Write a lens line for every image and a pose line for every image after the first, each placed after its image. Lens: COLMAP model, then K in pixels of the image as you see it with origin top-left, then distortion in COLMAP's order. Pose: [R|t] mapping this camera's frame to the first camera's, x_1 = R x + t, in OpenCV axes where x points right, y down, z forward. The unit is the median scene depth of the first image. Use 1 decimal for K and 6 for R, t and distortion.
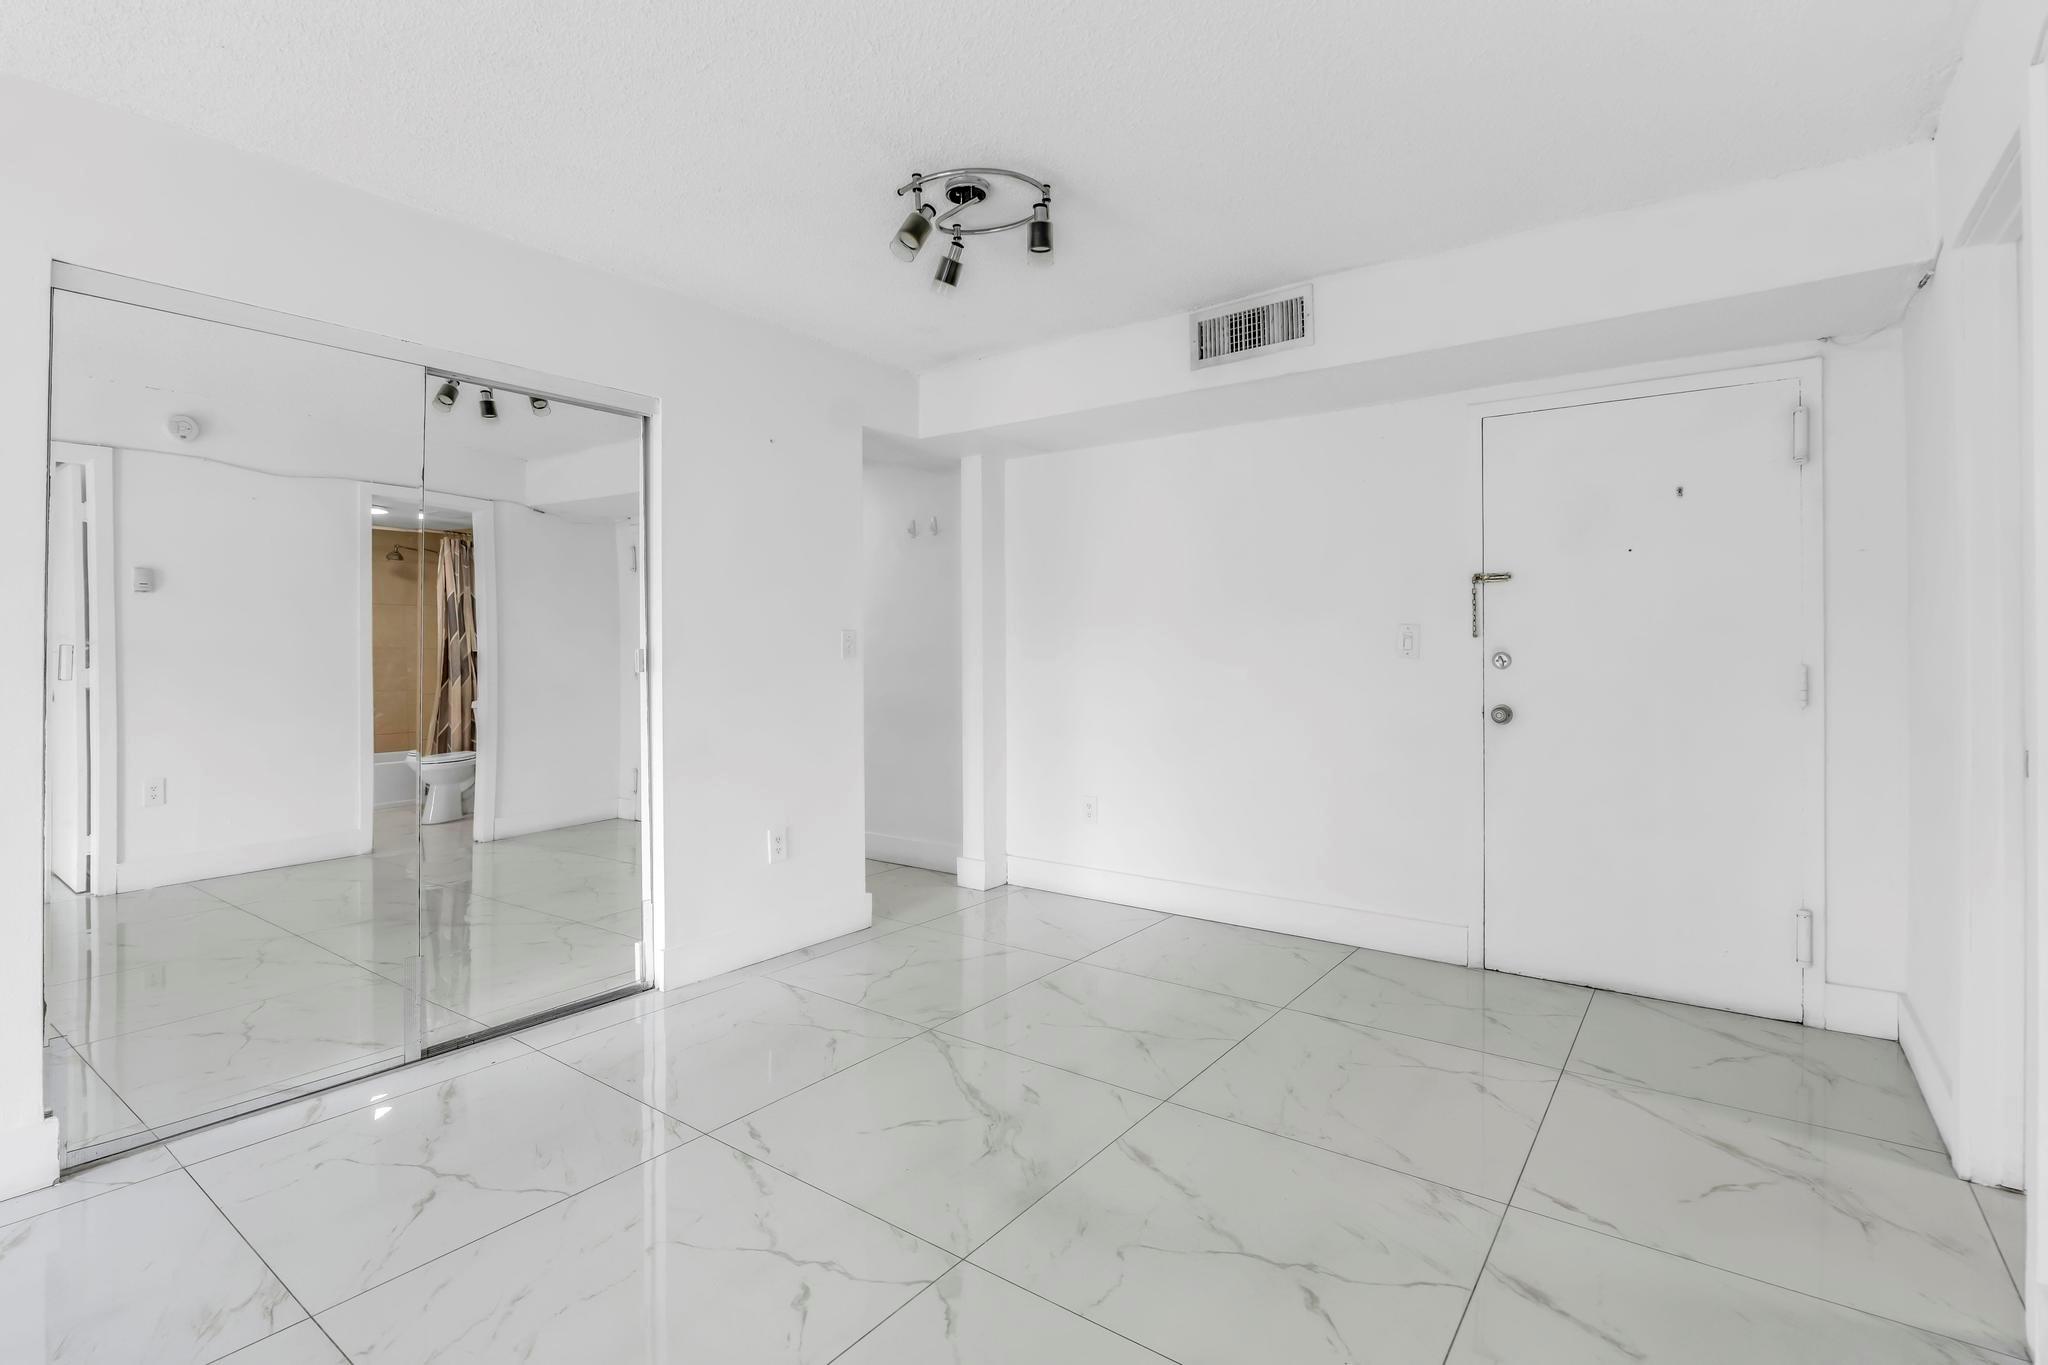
lens RADIAL K [[953.5, 0, 1009.8], [0, 953.5, 666.8], [0, 0, 1]] dist [0.003601, -0.000344]
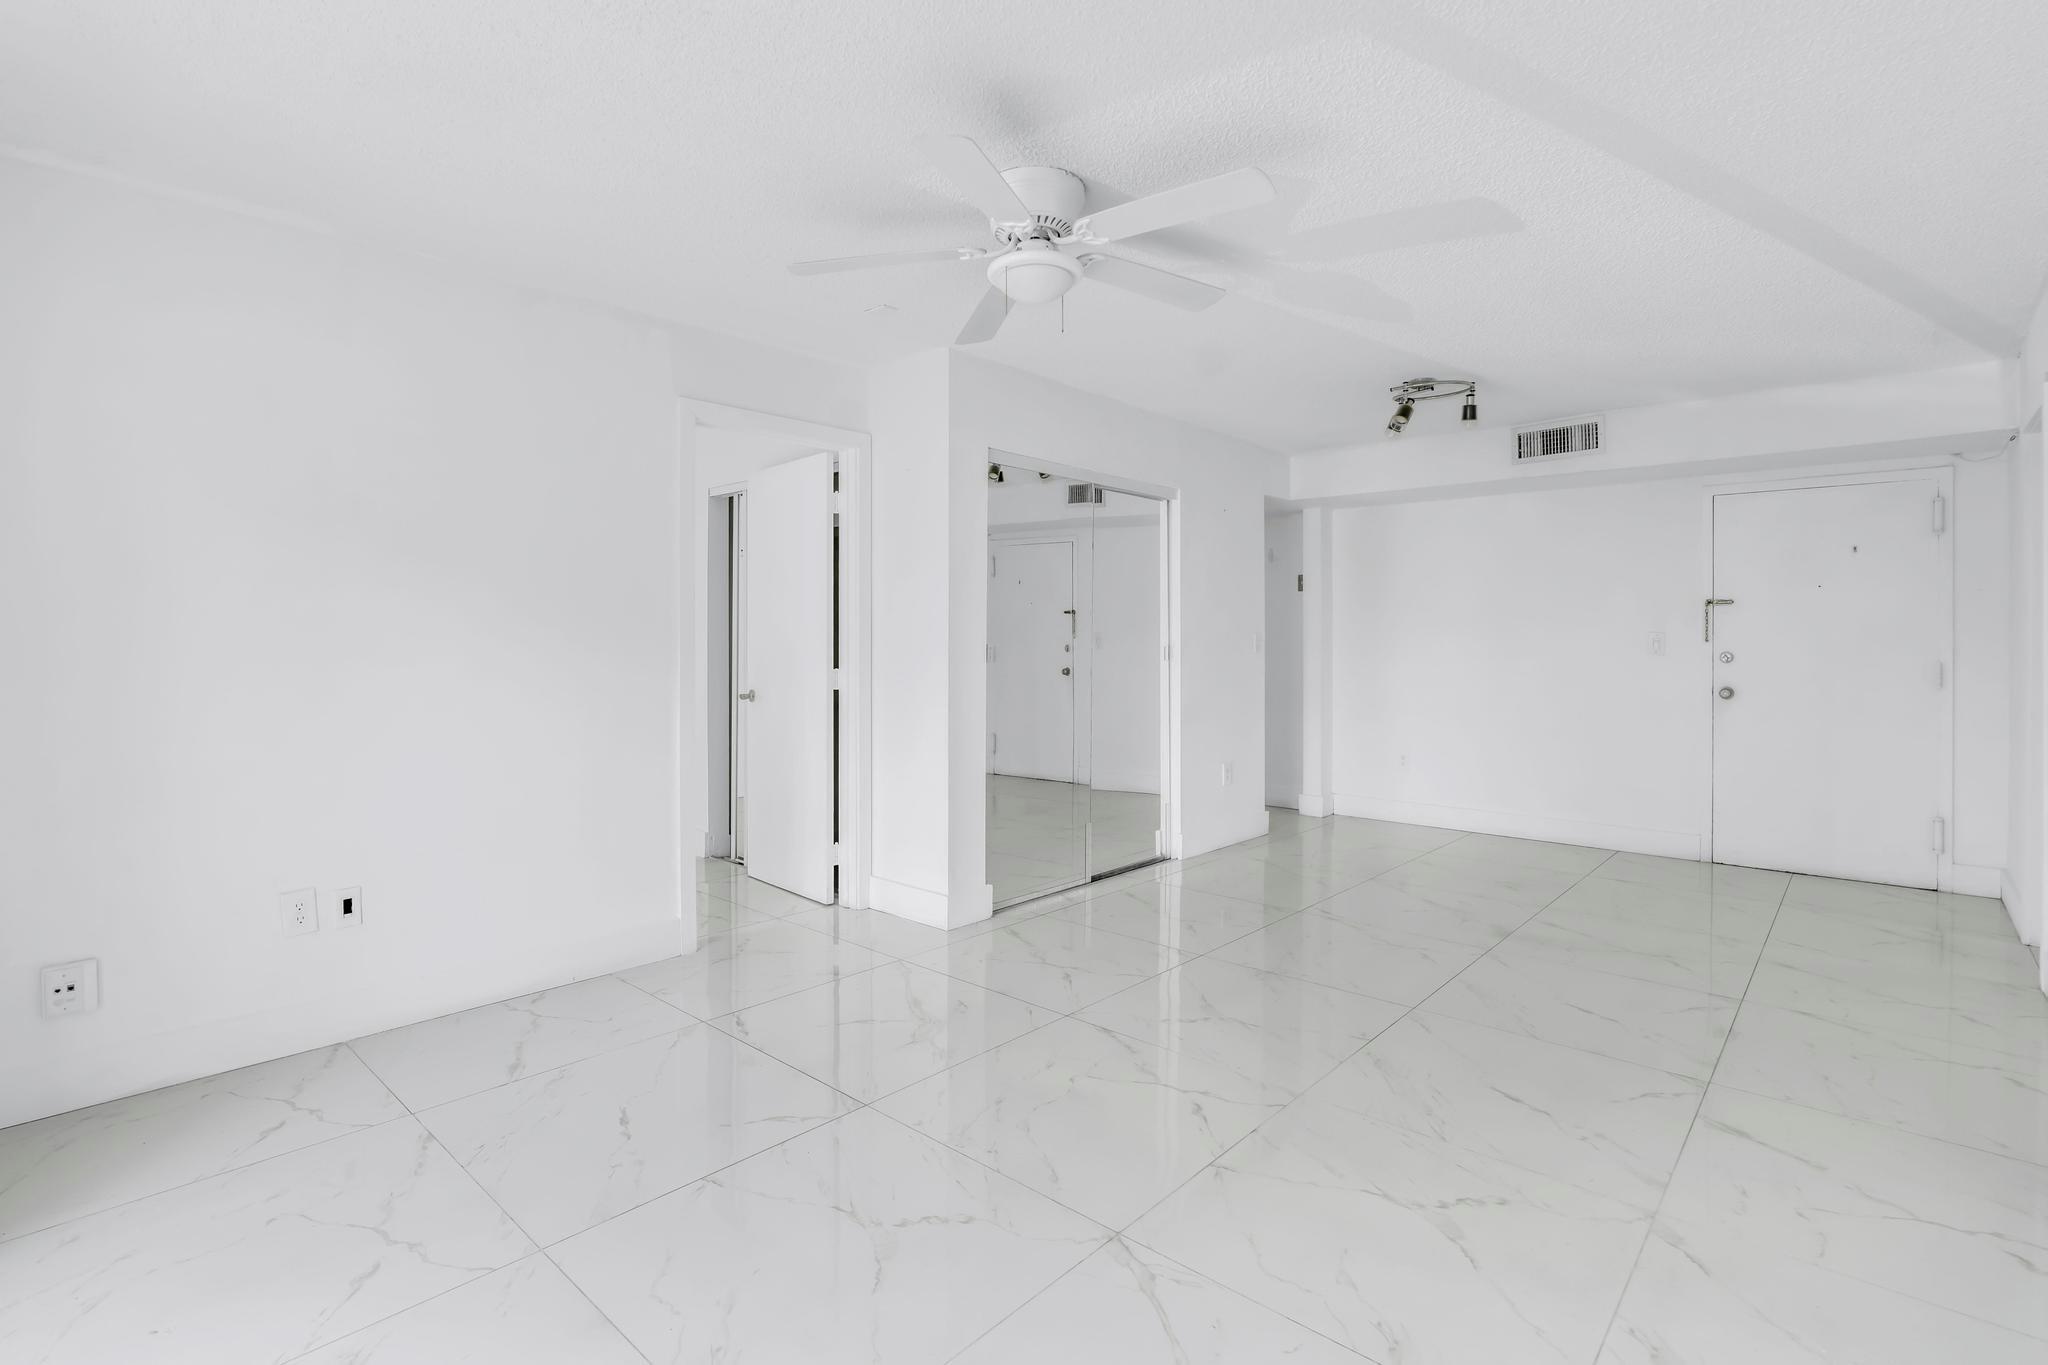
lens RADIAL K [[1005.3, 0, 1024.2], [0, 1005.3, 654.6], [0, 0, 1]] dist [0.020943, 0.000531]
pose [[0.998518, 0.007308, -0.053921, -0.529645], [-0.007347, 0.999973, -0.000523, -0.001914], [0.053916, 0.000918, 0.998545, -0.693044]]
